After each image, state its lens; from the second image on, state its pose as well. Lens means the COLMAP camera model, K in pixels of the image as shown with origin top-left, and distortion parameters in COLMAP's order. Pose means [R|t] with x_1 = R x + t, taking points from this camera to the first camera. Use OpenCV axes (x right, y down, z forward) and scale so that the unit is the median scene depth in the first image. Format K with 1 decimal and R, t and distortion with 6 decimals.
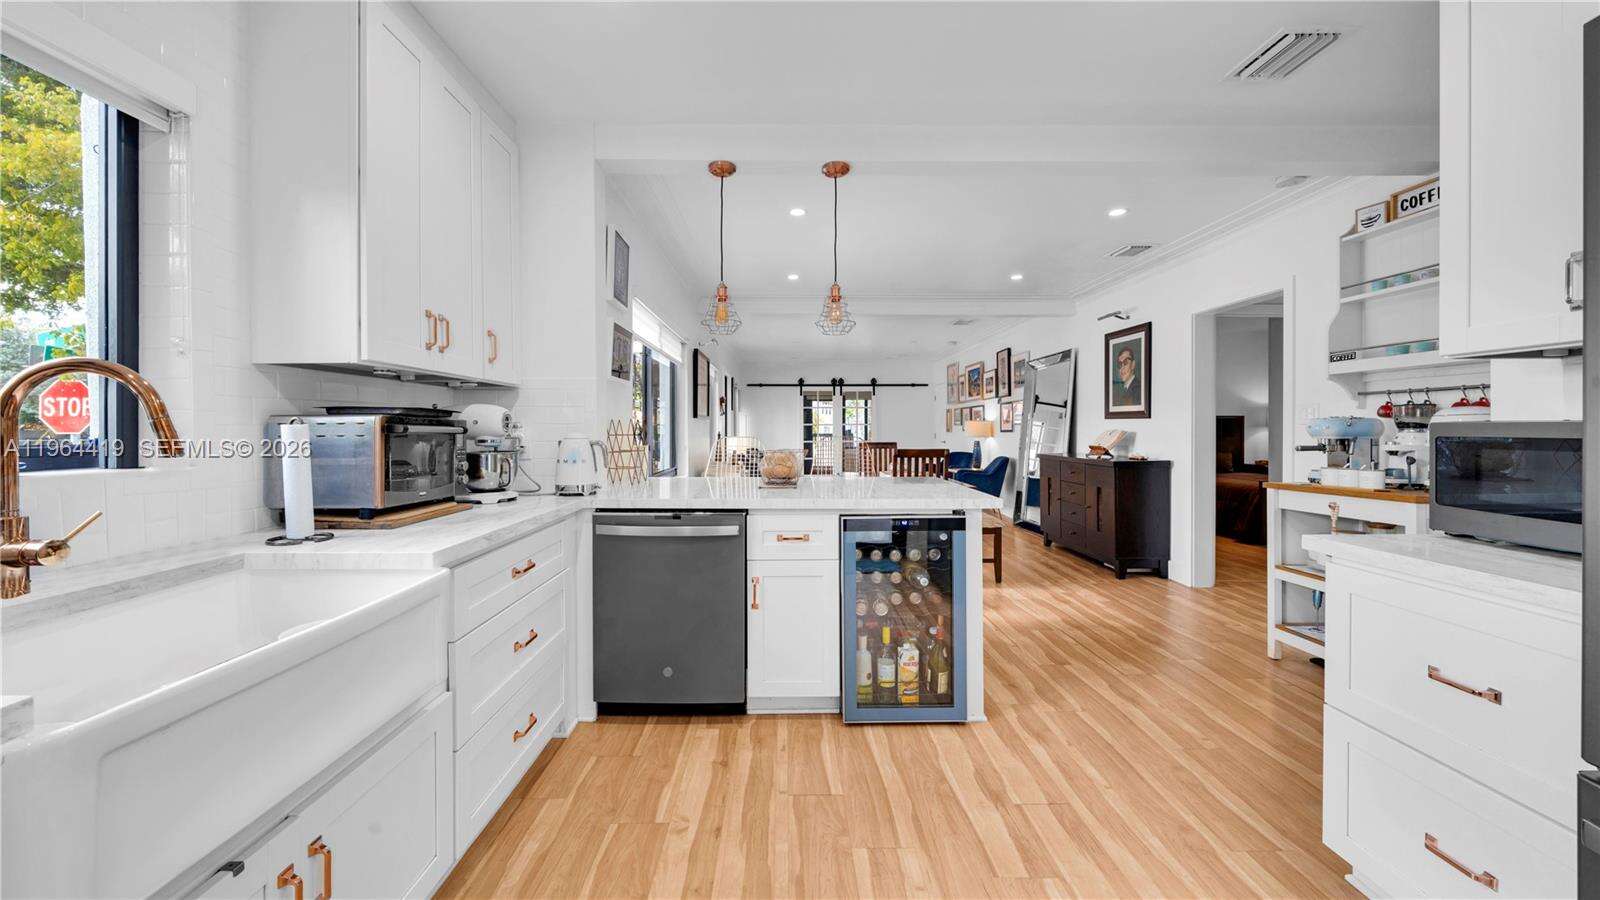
lens RADIAL K [[575.7, 0, 792.5], [0, 575.7, 434.4], [0, 0, 1]] dist [-0.001329, -0.000017]
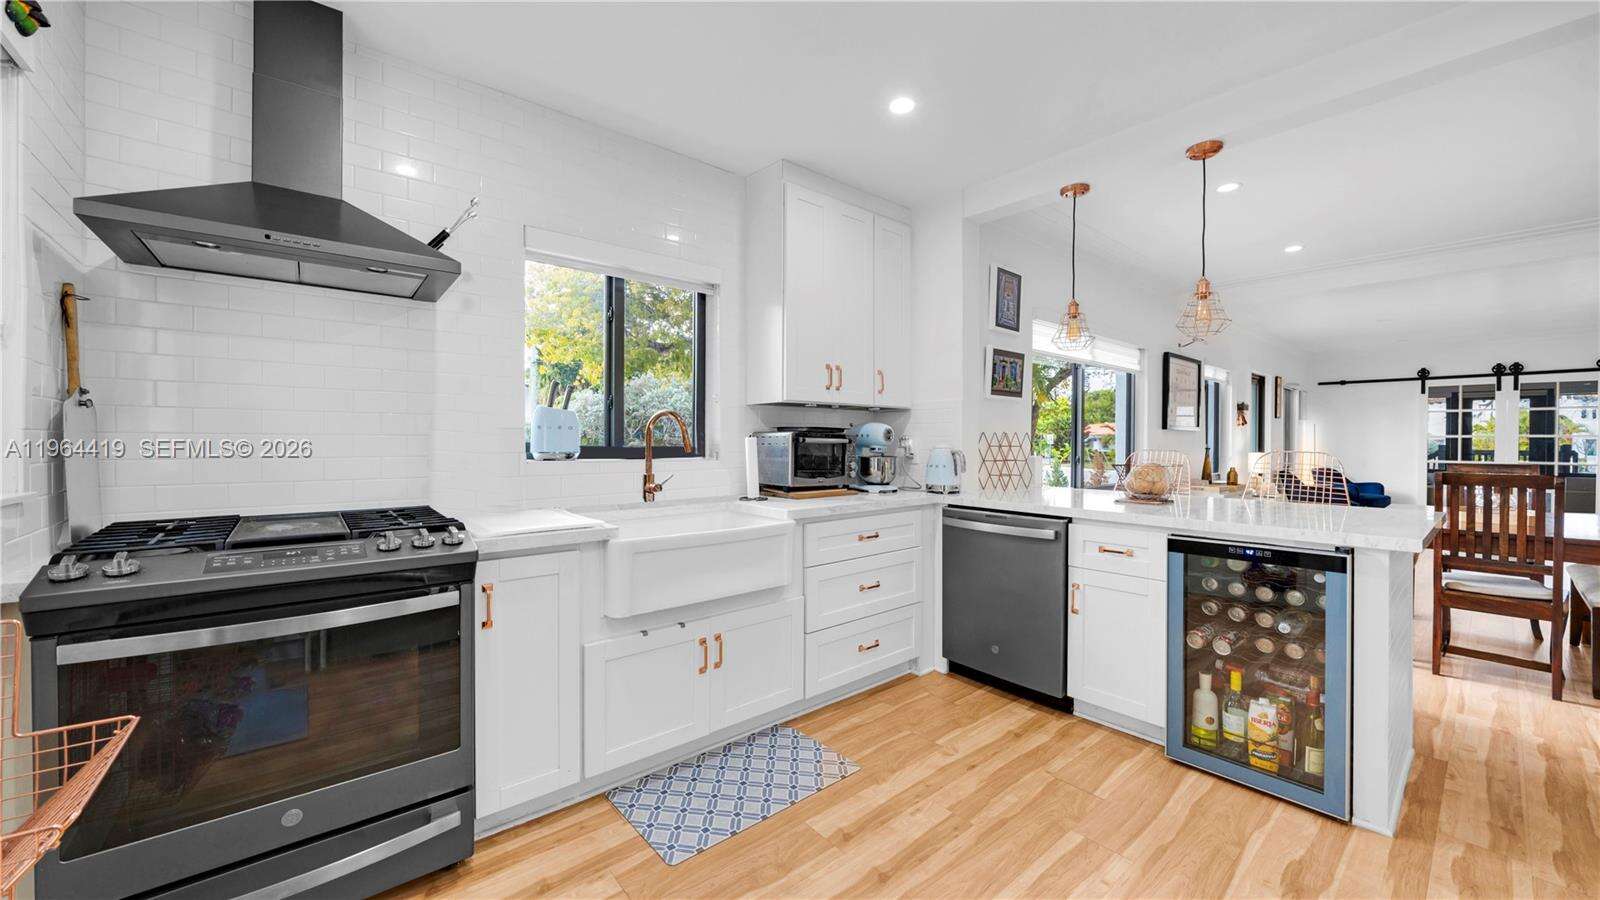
lens RADIAL K [[601.6, 0, 807.5], [0, 601.6, 446.4], [0, 0, 1]] dist [-0.000486, -0.000078]
pose [[0.645311, 0.010819, -0.763844, 0.453047], [-0.011410, 0.999925, 0.004523, 0.000499], [0.763835, 0.005797, 0.645385, -0.077057]]
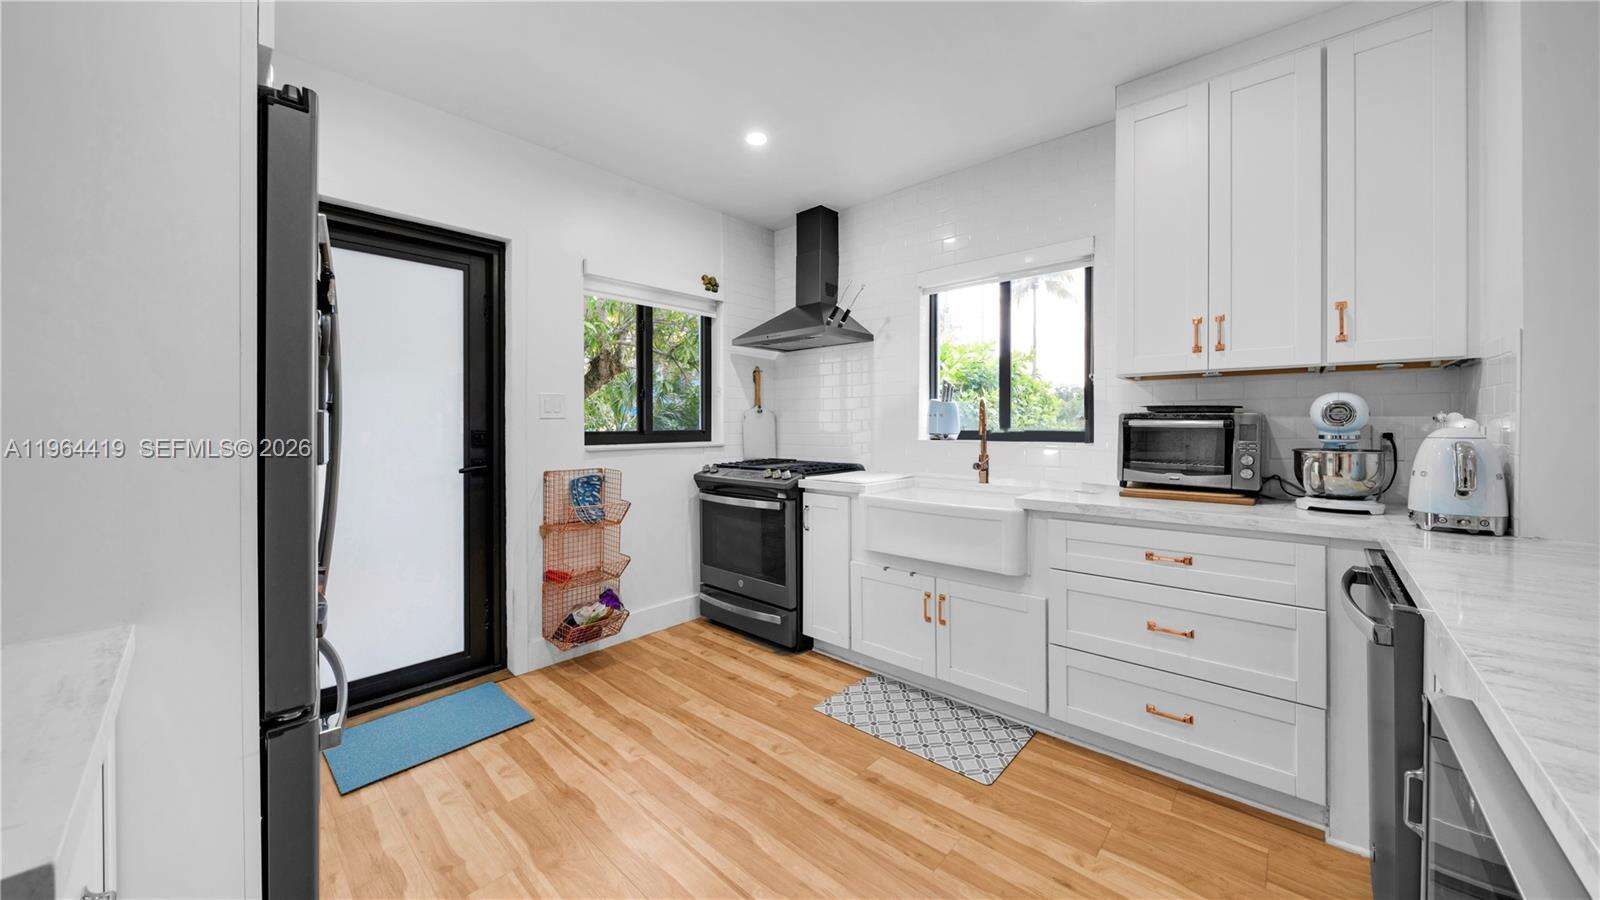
lens RADIAL K [[595.2, 0, 793.4], [0, 595.2, 429.8], [0, 0, 1]] dist [-0.003116, -0.000153]
pose [[-0.704821, 0.005082, -0.709367, 0.580302], [-0.005799, 0.999900, 0.012926, -0.004940], [0.709362, 0.013224, -0.704720, 0.974888]]
